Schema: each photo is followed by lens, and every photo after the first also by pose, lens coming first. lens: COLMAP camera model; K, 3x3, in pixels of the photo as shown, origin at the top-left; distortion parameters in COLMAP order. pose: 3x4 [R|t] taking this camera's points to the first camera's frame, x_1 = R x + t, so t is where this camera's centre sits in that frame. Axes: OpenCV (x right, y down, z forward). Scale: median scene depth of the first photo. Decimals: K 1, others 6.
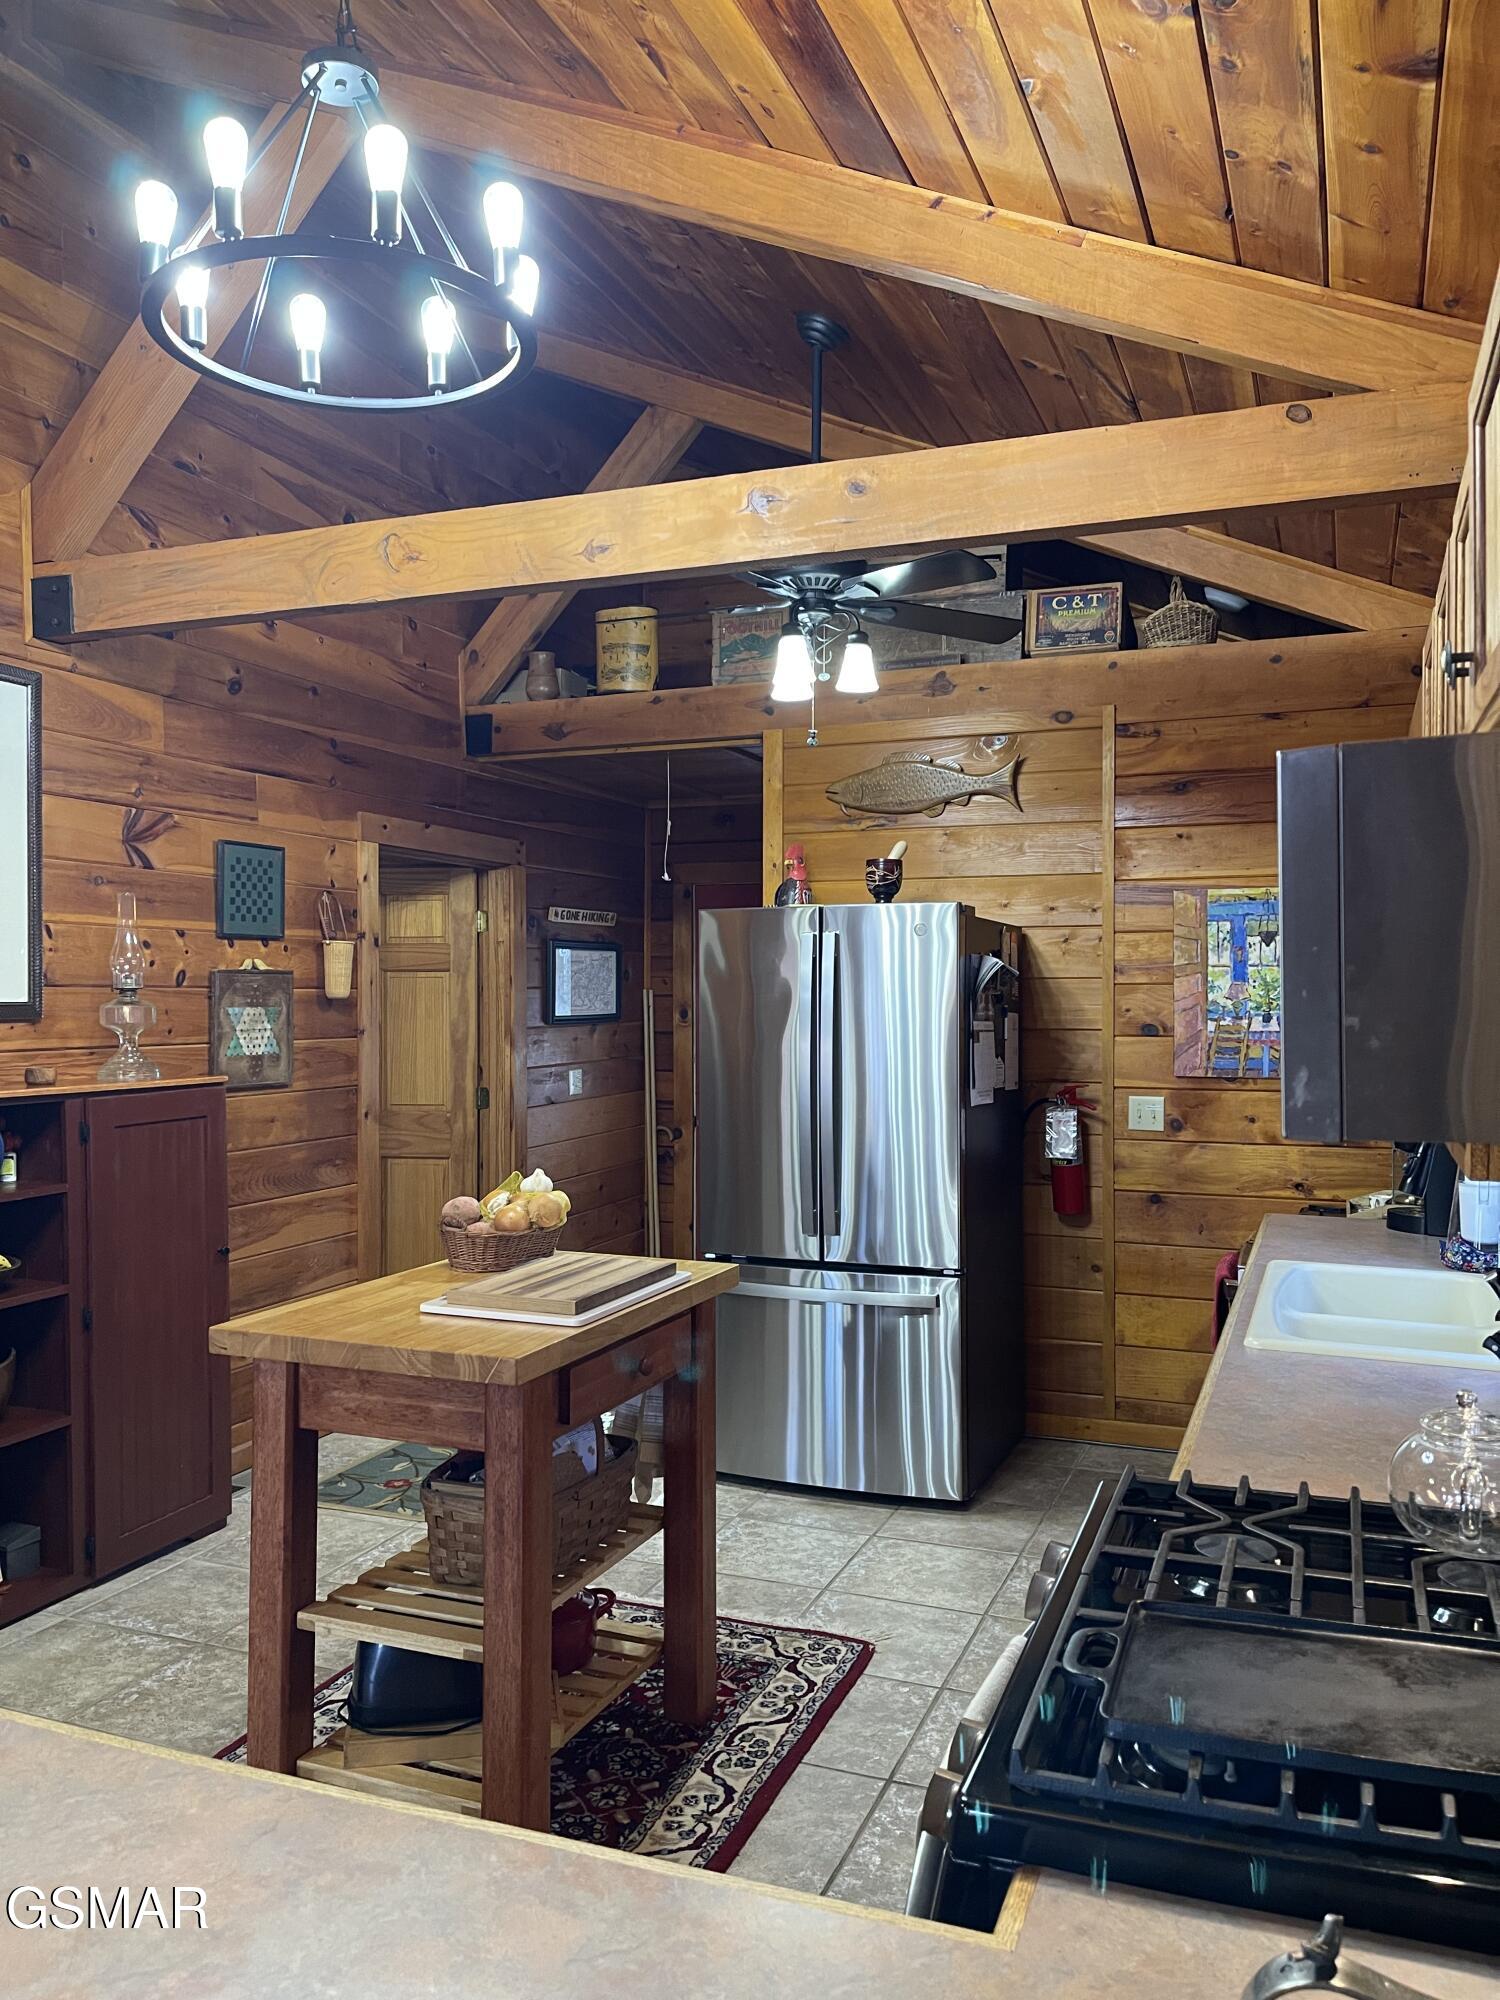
lens RADIAL K [[1502.0, 0, 754.3], [0, 1502.0, 1004.1], [0, 0, 1]] dist [0.065881, -0.078537]
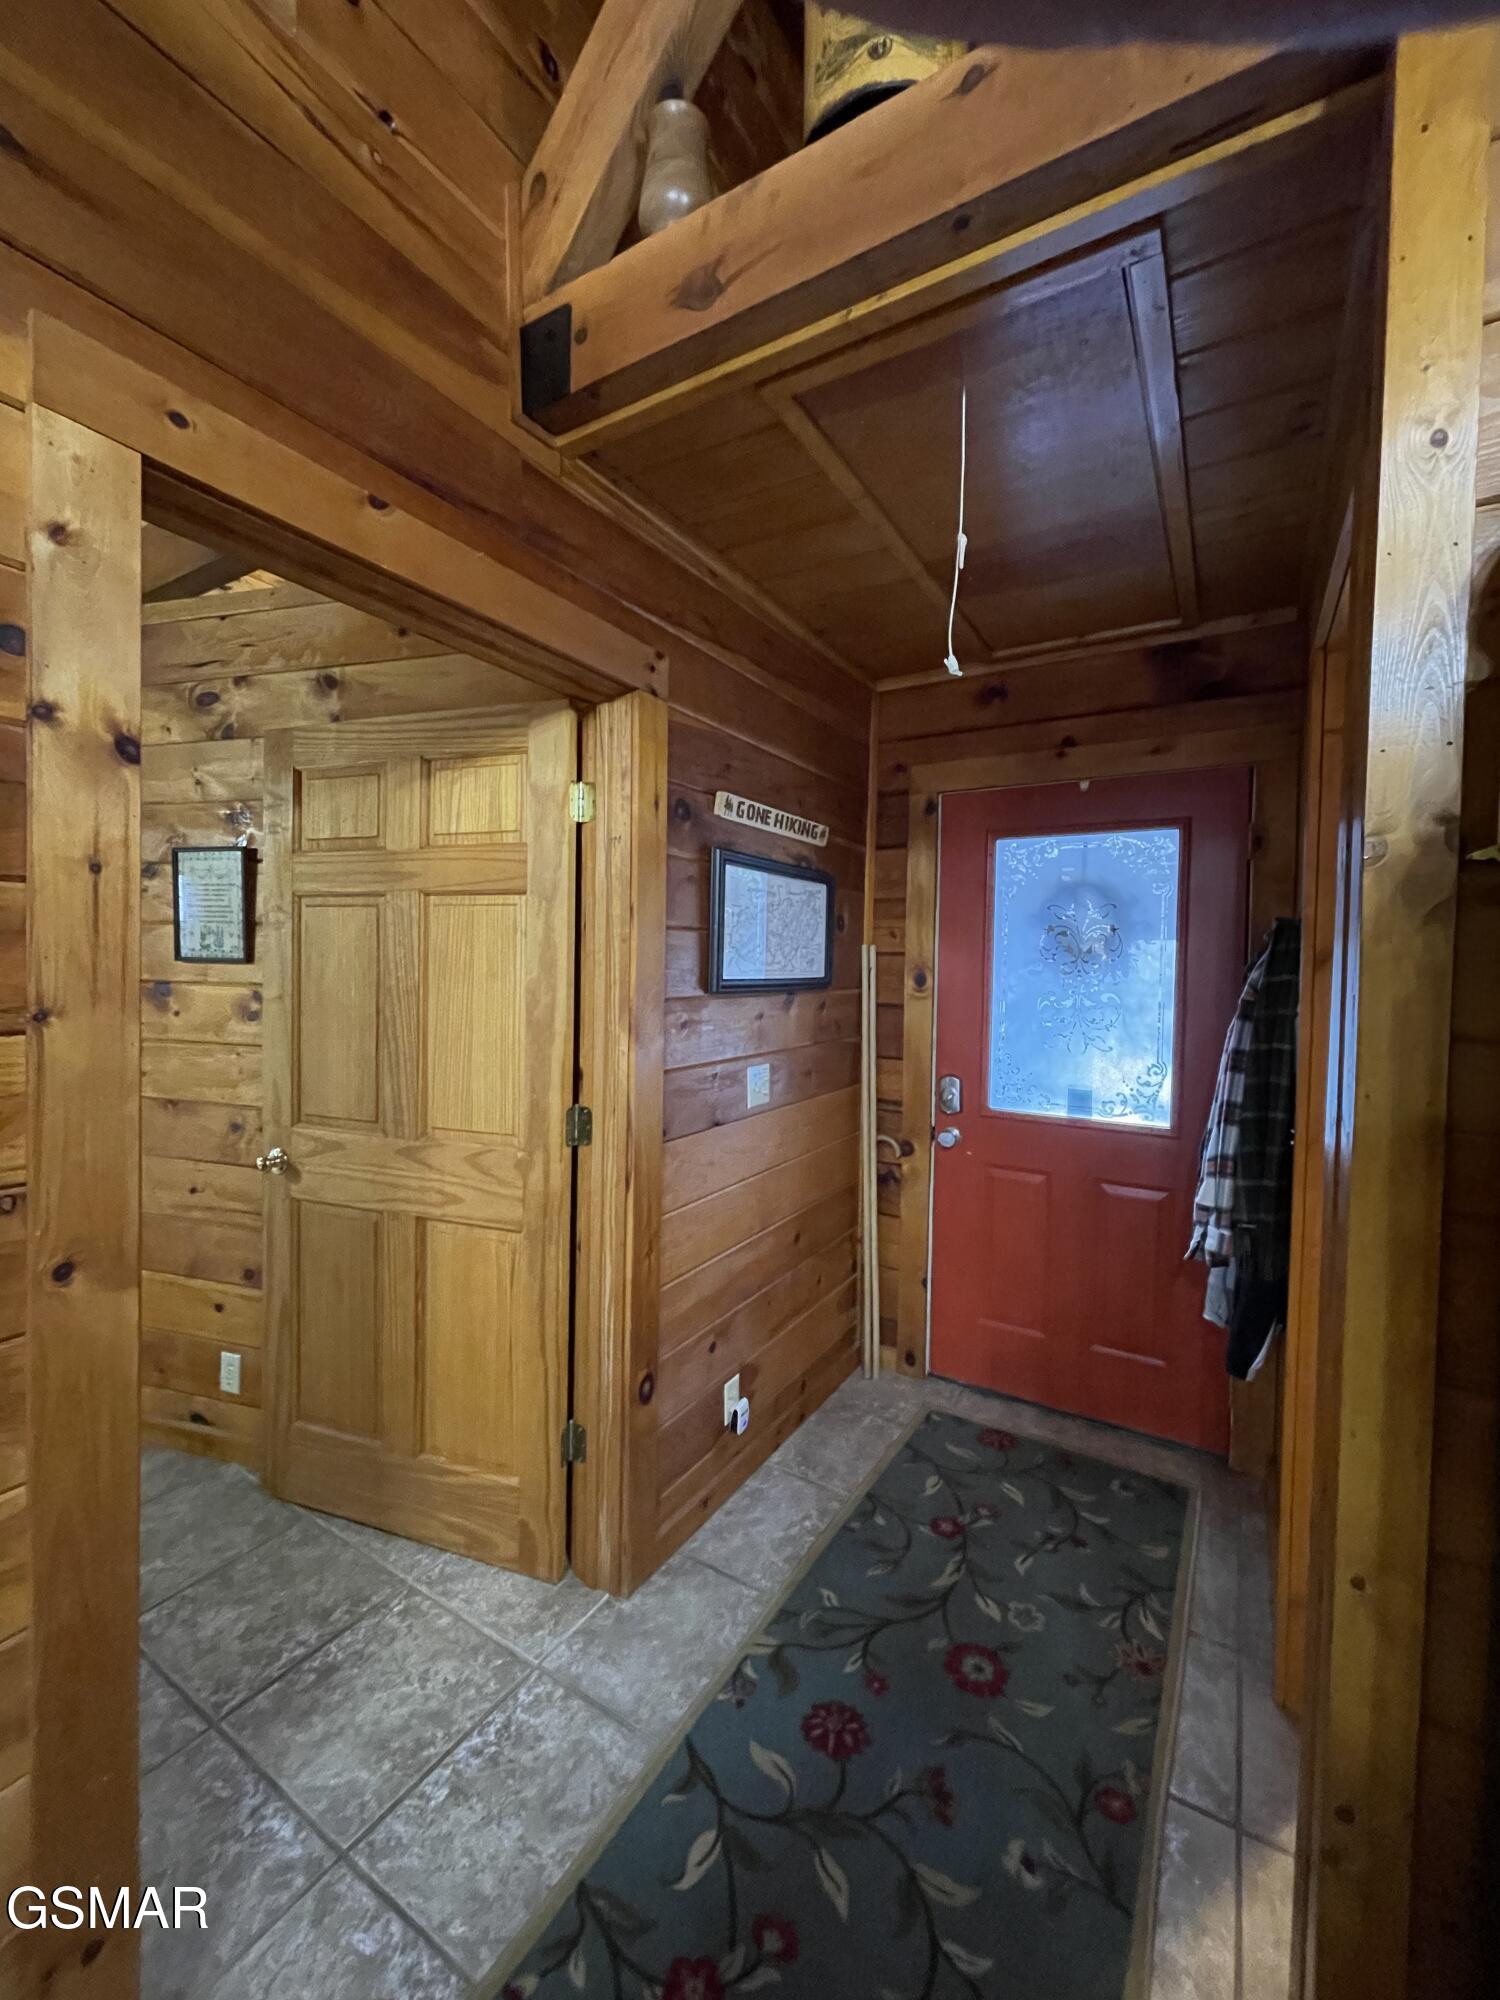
lens RADIAL K [[800.1, 0, 760.5], [0, 800.1, 985.8], [0, 0, 1]] dist [-0.002522, -0.000378]
pose [[0.986348, 0.024679, -0.162813, -0.088468], [-0.021800, 0.999573, 0.019445, 0.005452], [0.163223, -0.015630, 0.986465, 0.916868]]
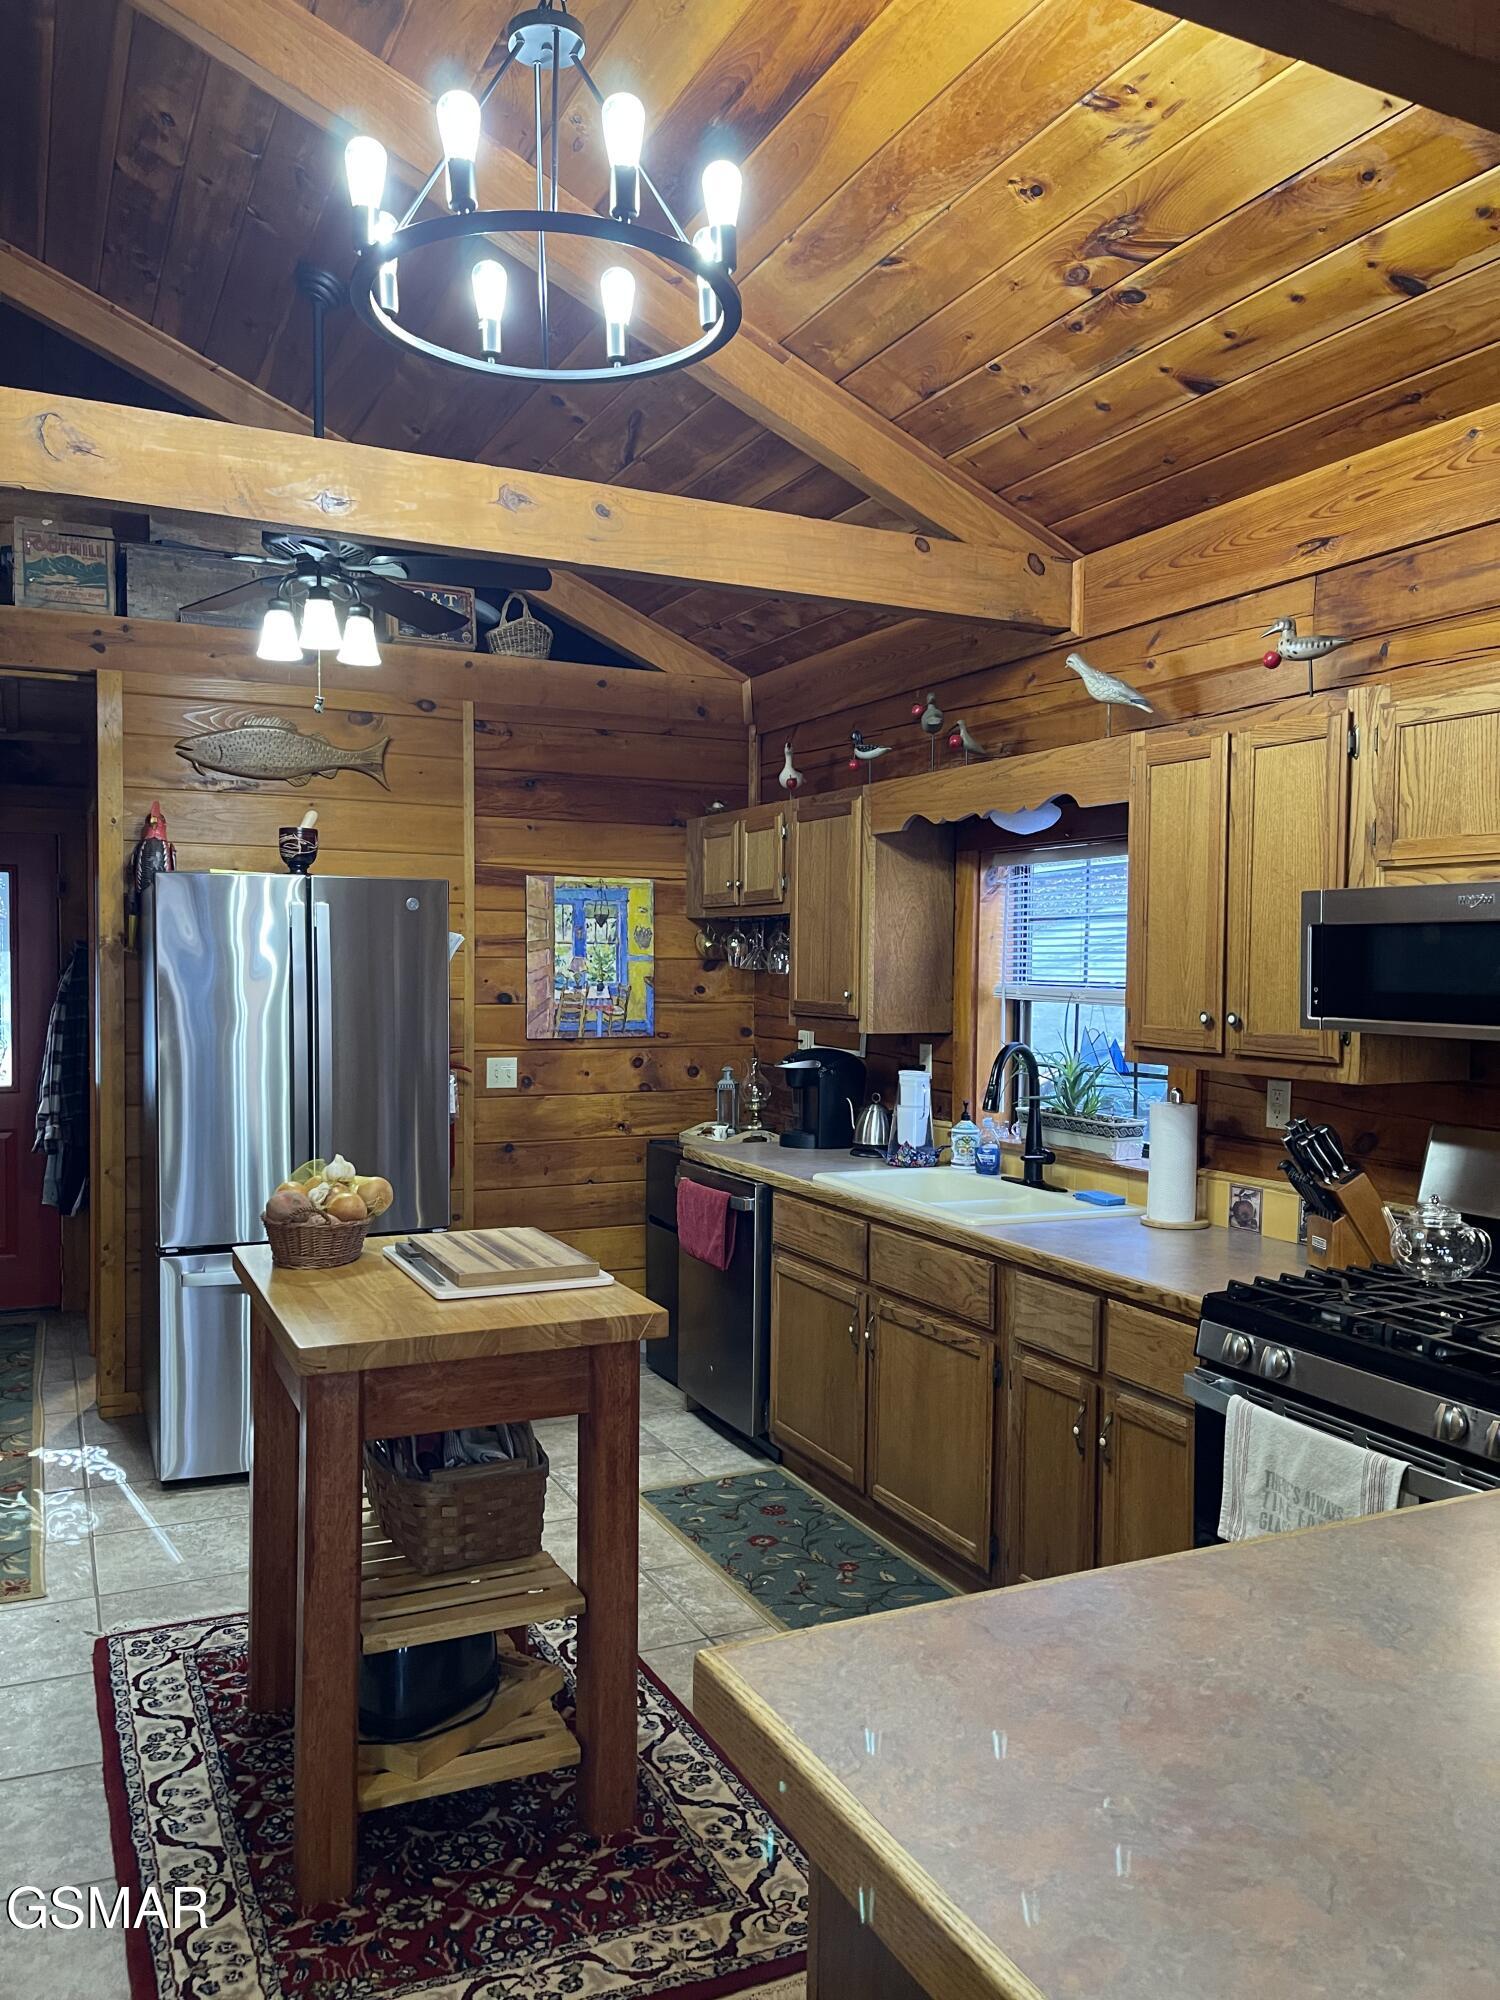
lens RADIAL K [[1502.0, 0, 752.8], [0, 1502.0, 1008.1], [0, 0, 1]] dist [0.065881, -0.078537]
pose [[0.681137, -0.017272, 0.731952, -0.430818], [-0.002611, 0.999658, 0.026019, -0.005371], [-0.732151, -0.019633, 0.680859, 0.106034]]
